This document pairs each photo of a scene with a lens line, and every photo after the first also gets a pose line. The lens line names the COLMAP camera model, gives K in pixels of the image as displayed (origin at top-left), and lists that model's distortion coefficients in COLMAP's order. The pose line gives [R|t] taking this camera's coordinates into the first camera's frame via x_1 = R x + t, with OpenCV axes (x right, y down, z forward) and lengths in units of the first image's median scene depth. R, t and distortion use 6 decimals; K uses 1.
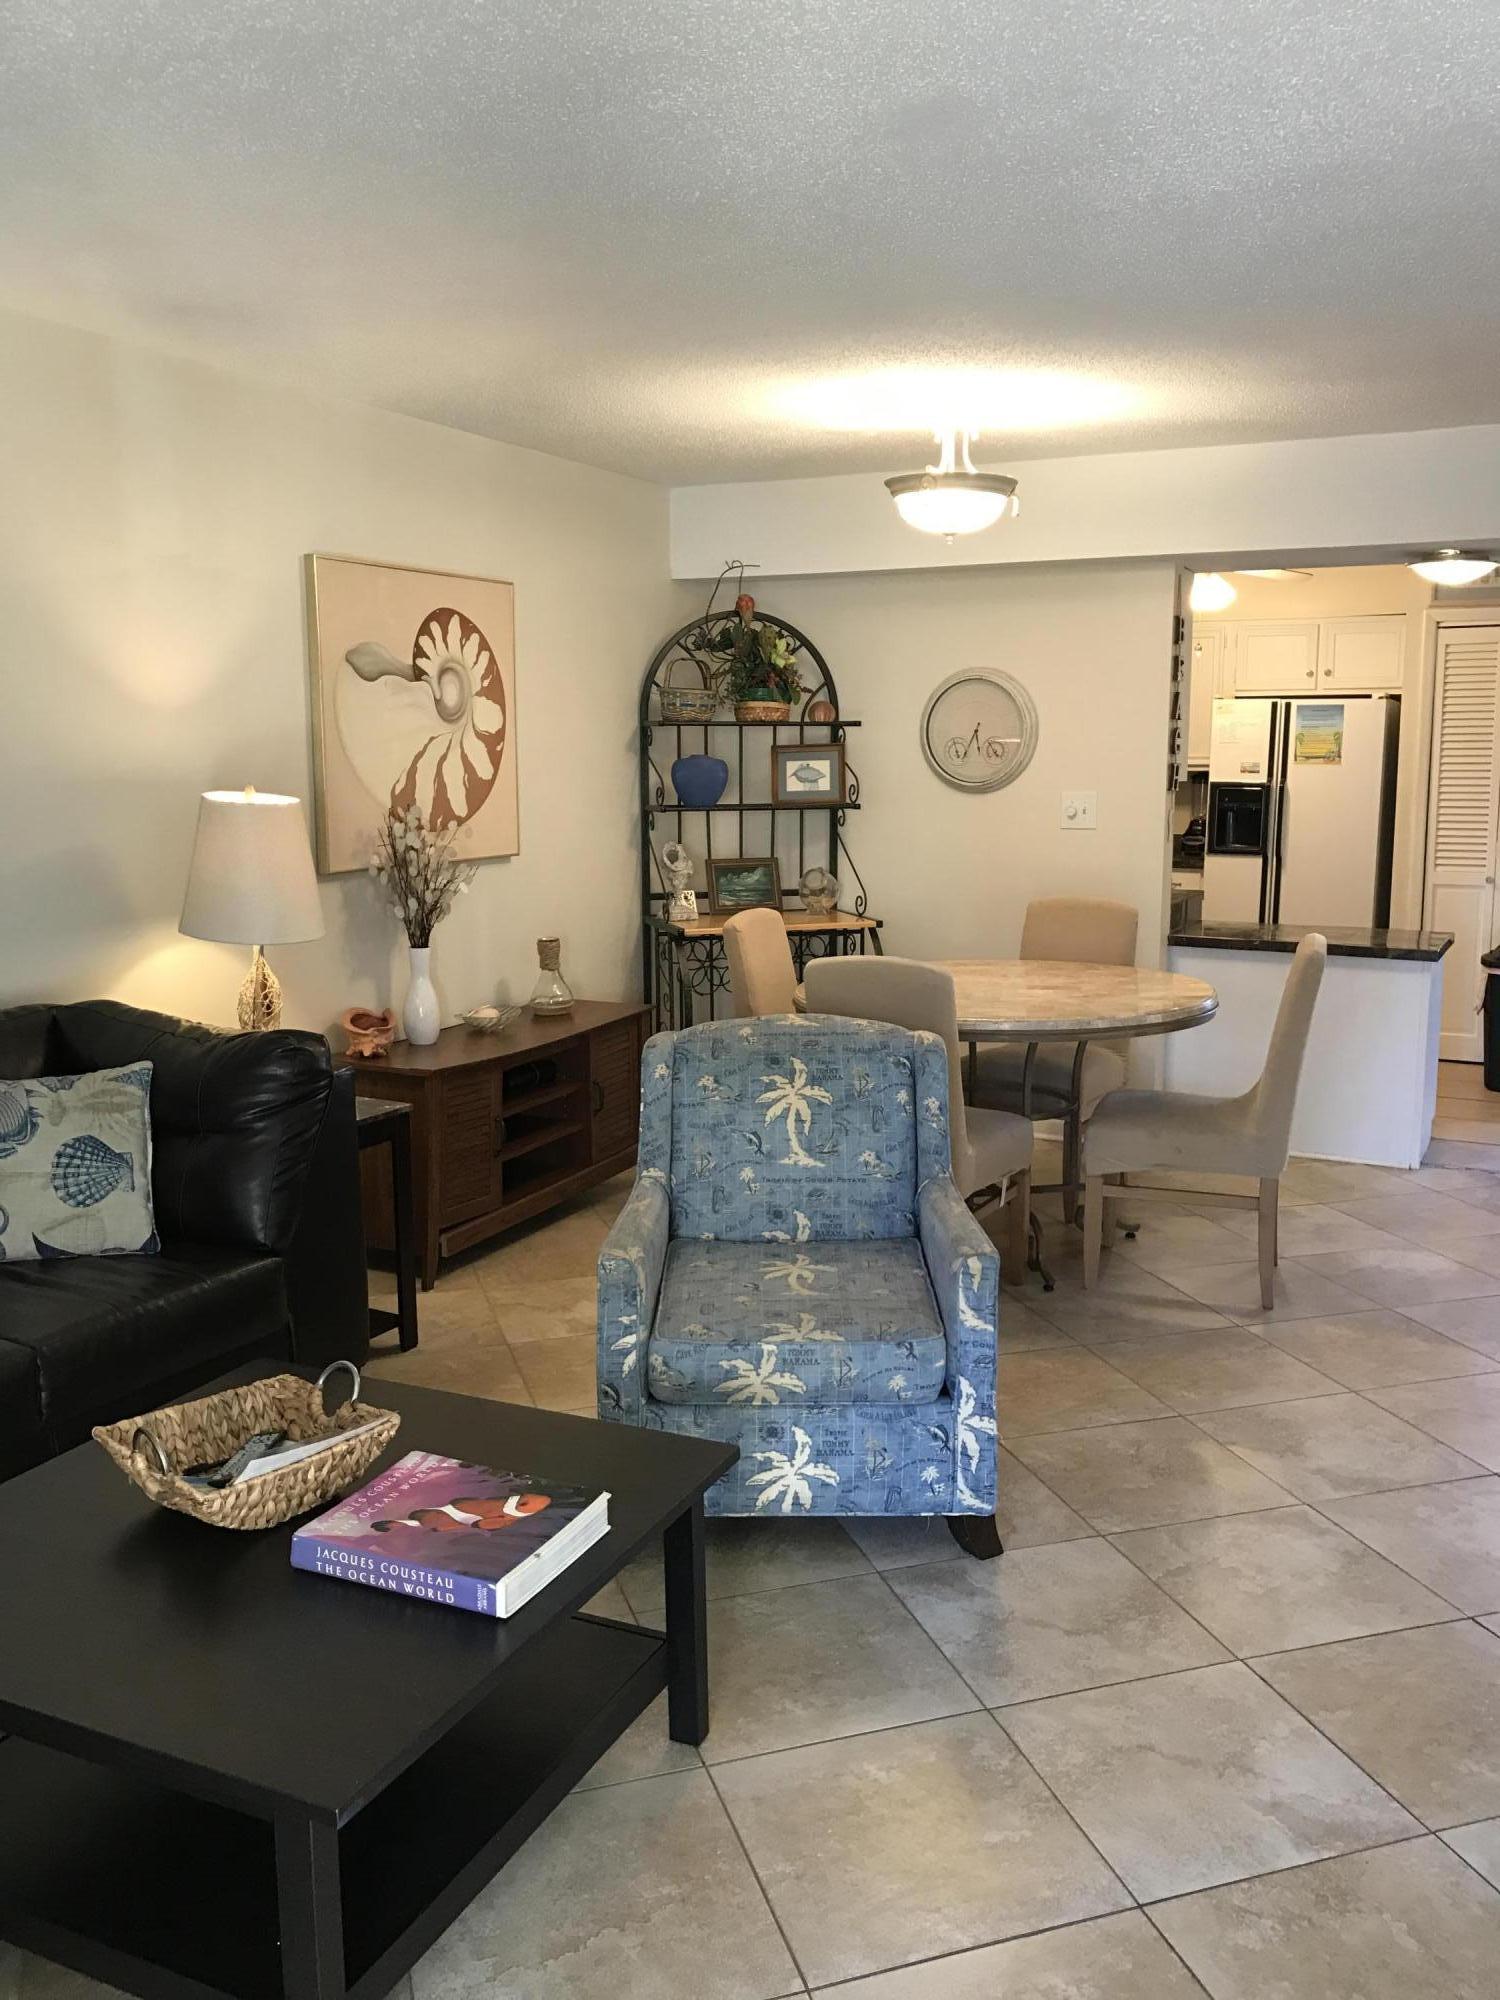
lens RADIAL K [[1646.4, 0, 761.4], [0, 1646.4, 1006.0], [0, 0, 1]] dist [0.004902, -0.020158]
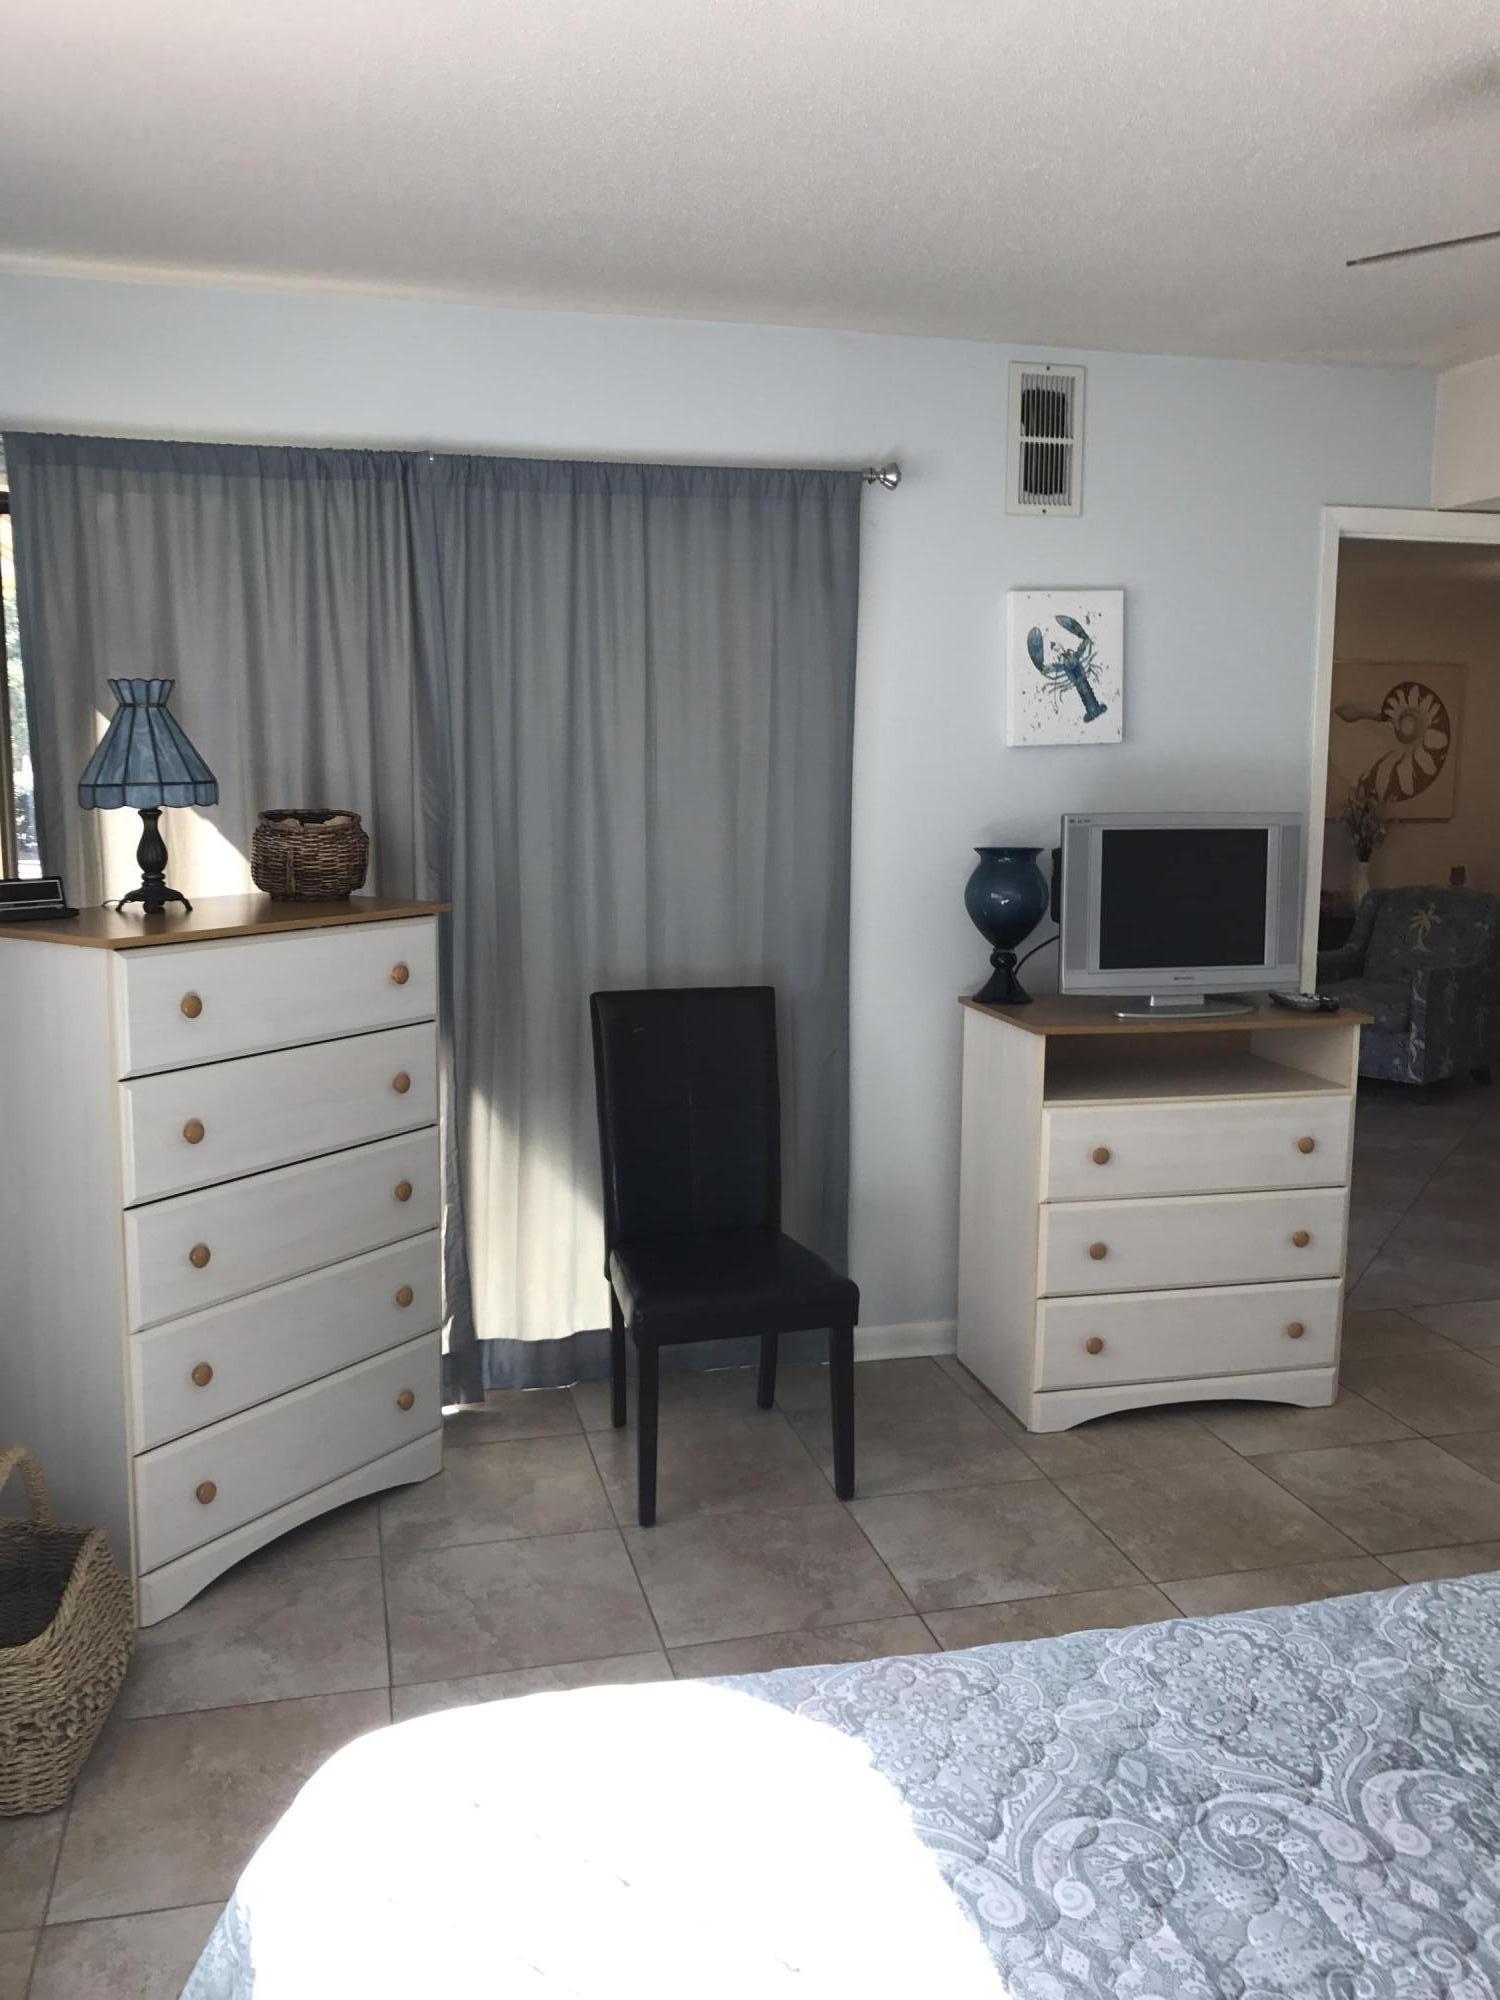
lens RADIAL K [[1646.4, 0, 746.5], [0, 1646.4, 1004.9], [0, 0, 1]] dist [0.004902, -0.020158]
pose [[0.658263, 0.121737, -0.742880, 0.733504], [-0.123919, 0.990898, 0.052575, 0.113436], [0.742519, 0.057449, 0.667357, -0.766639]]
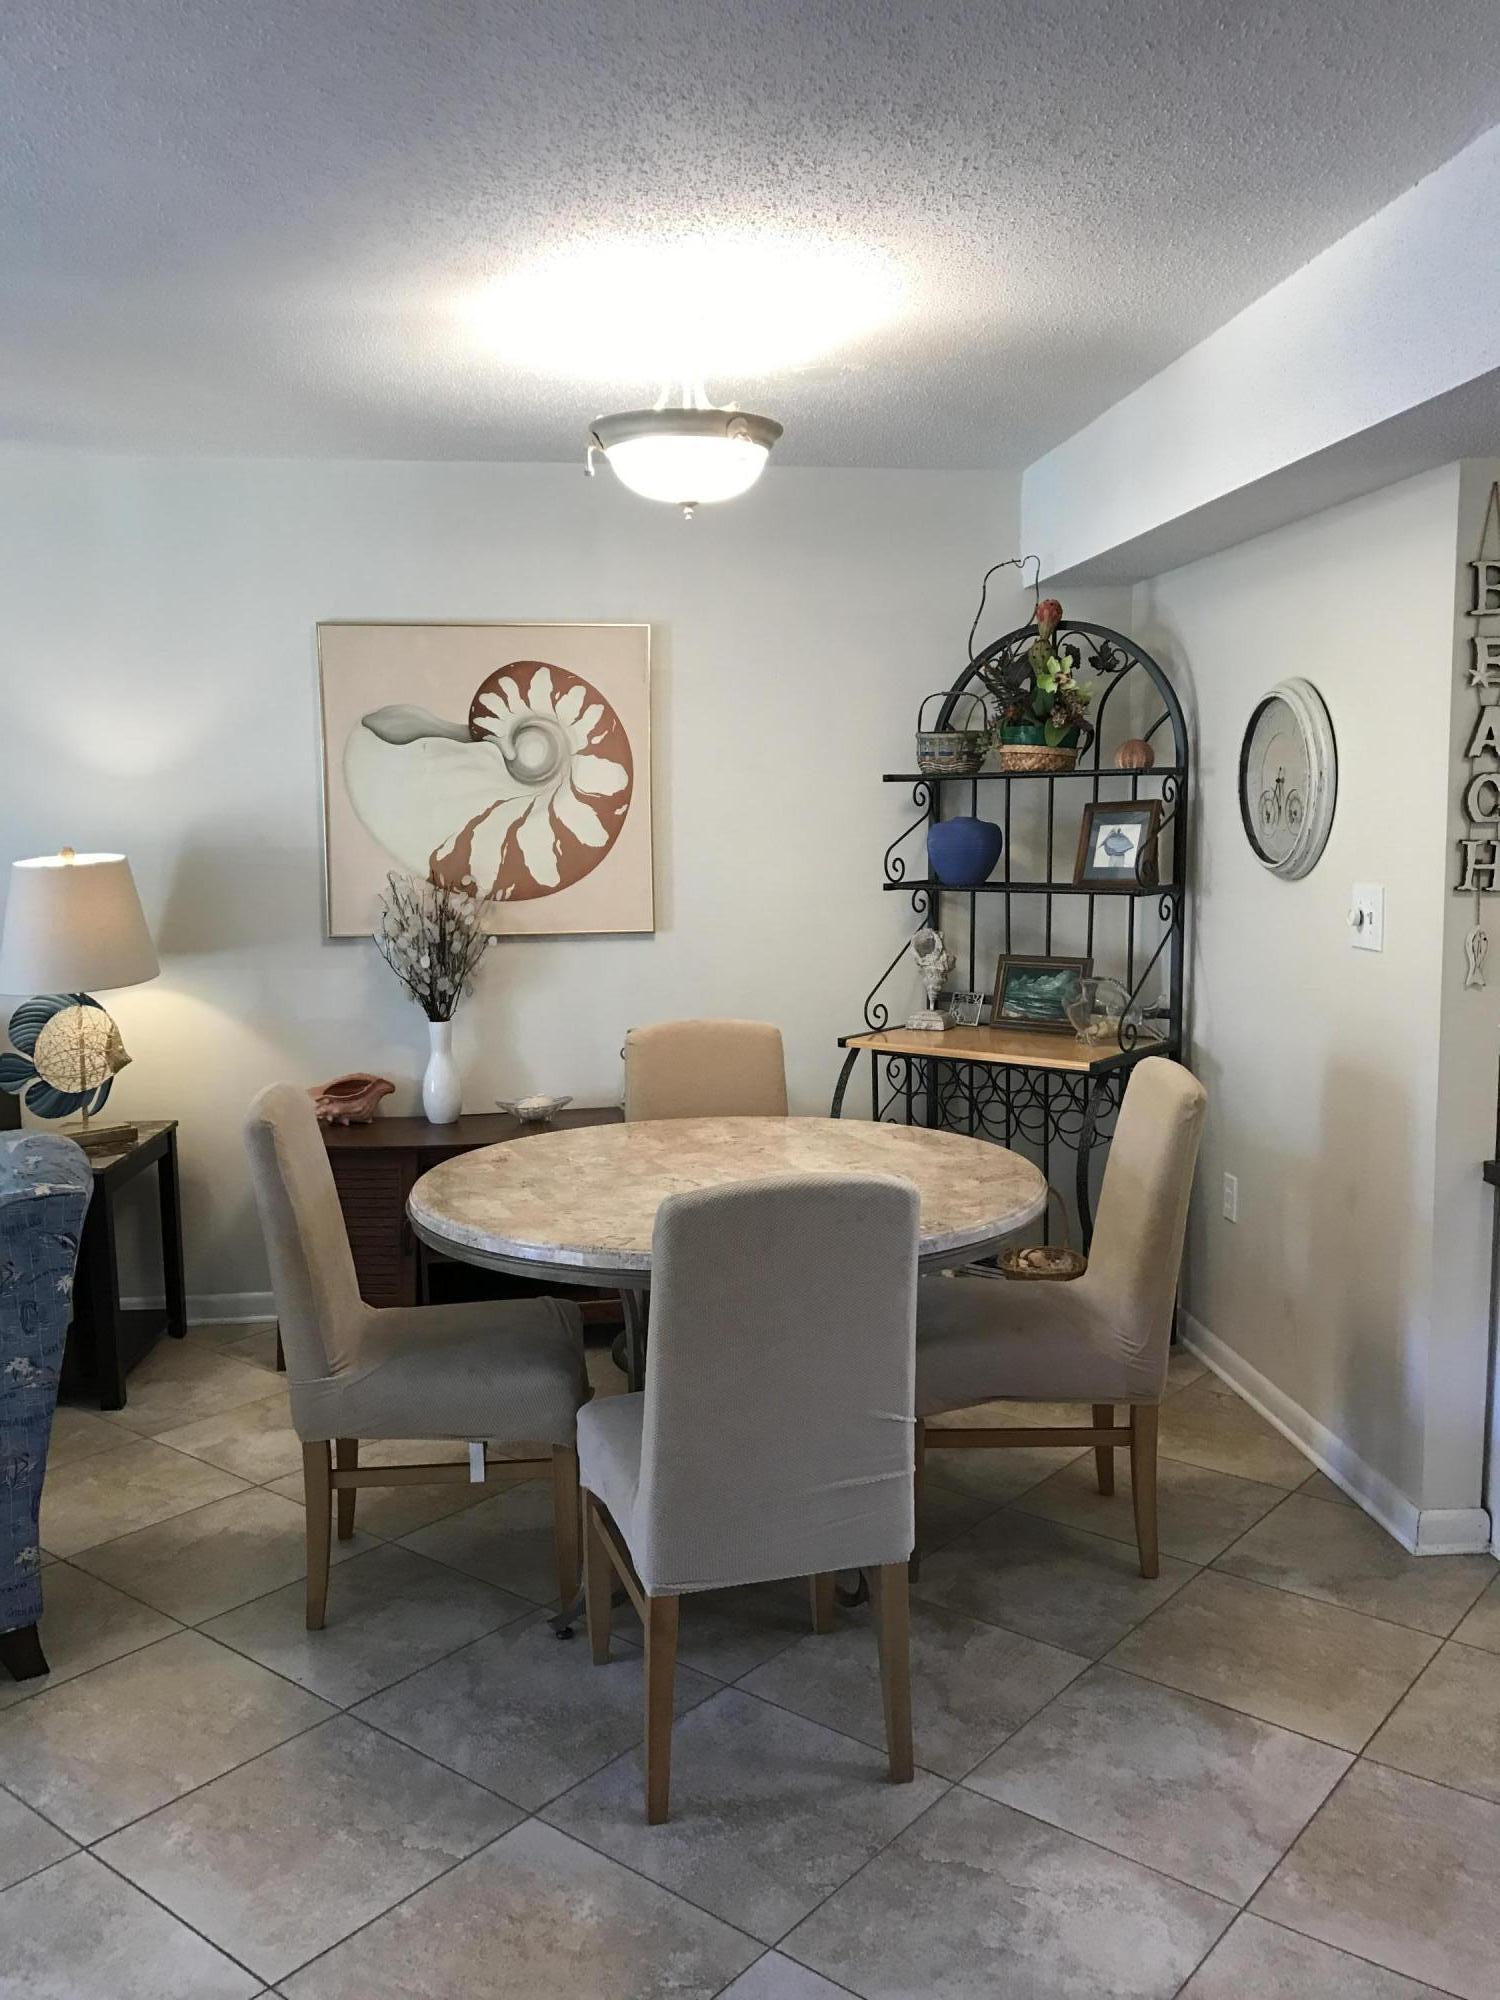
lens RADIAL K [[1569.2, 0, 744.4], [0, 1569.2, 1006.6], [0, 0, 1]] dist [0.018298, -0.003233]
pose [[0.560633, 0.092774, -0.822851, 0.612764], [-0.120410, 0.992276, 0.029837, -0.089668], [0.819263, 0.082352, 0.567473, 0.610138]]
